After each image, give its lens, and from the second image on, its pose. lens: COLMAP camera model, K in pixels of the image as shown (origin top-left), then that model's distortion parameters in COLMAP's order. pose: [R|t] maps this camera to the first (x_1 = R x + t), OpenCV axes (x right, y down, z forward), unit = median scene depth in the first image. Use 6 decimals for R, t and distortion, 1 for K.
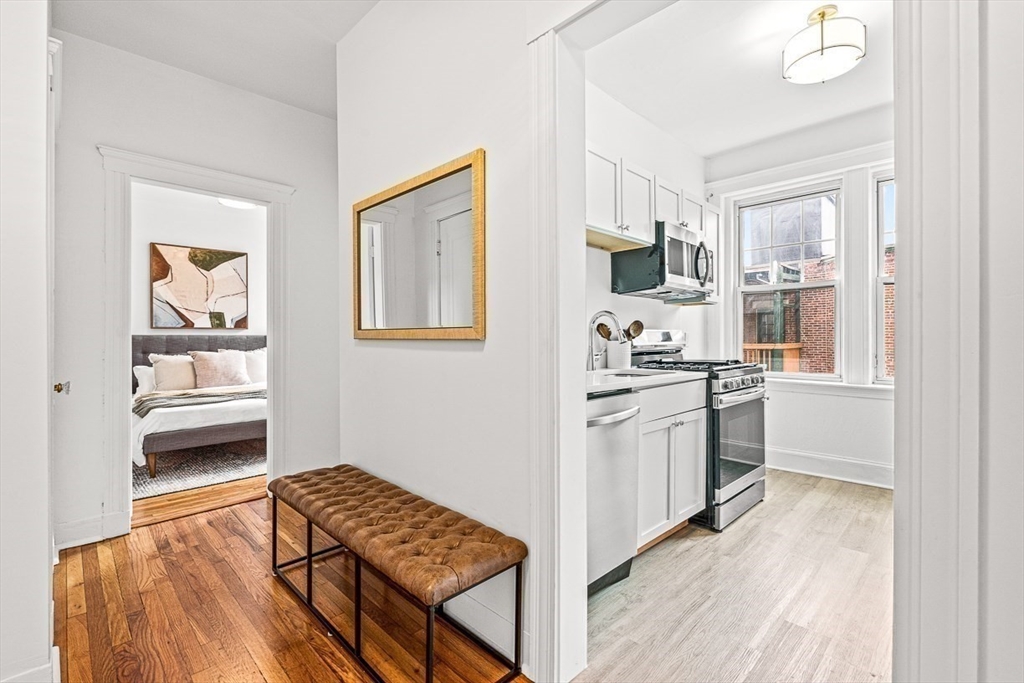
lens RADIAL K [[452.7, 0, 513.8], [0, 452.7, 336.9], [0, 0, 1]] dist [-0.004551, -0.000032]
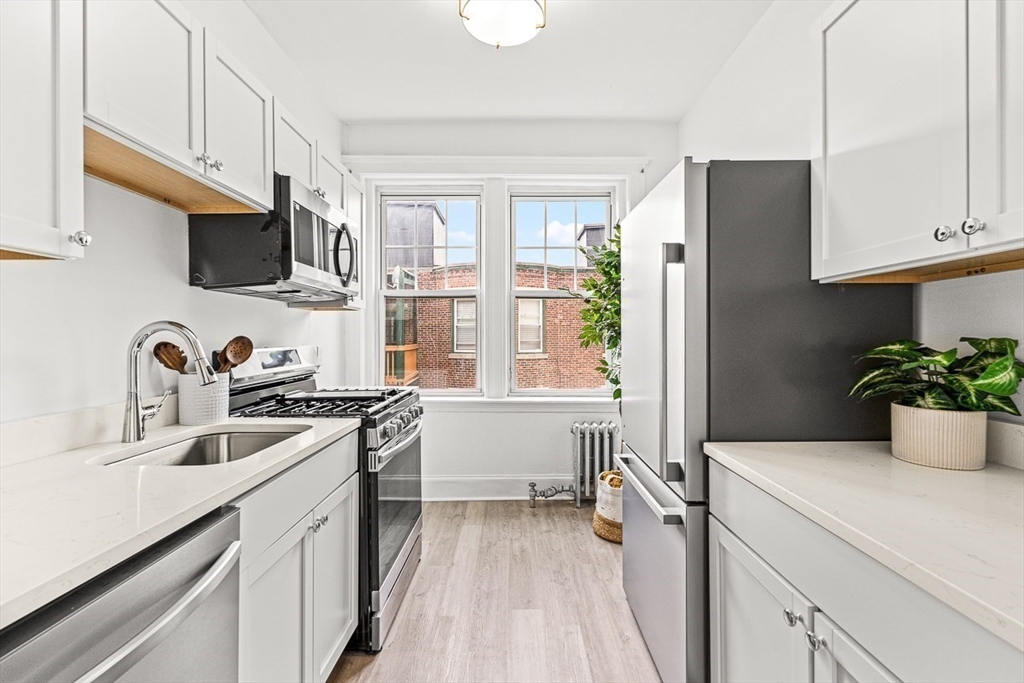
lens RADIAL K [[452.7, 0, 513.8], [0, 452.7, 336.9], [0, 0, 1]] dist [-0.004551, -0.000032]
pose [[0.700786, -0.003196, 0.713365, 0.102566], [-0.000062, 0.999990, 0.004541, -0.038118], [-0.713372, -0.003227, 0.700778, 0.336300]]
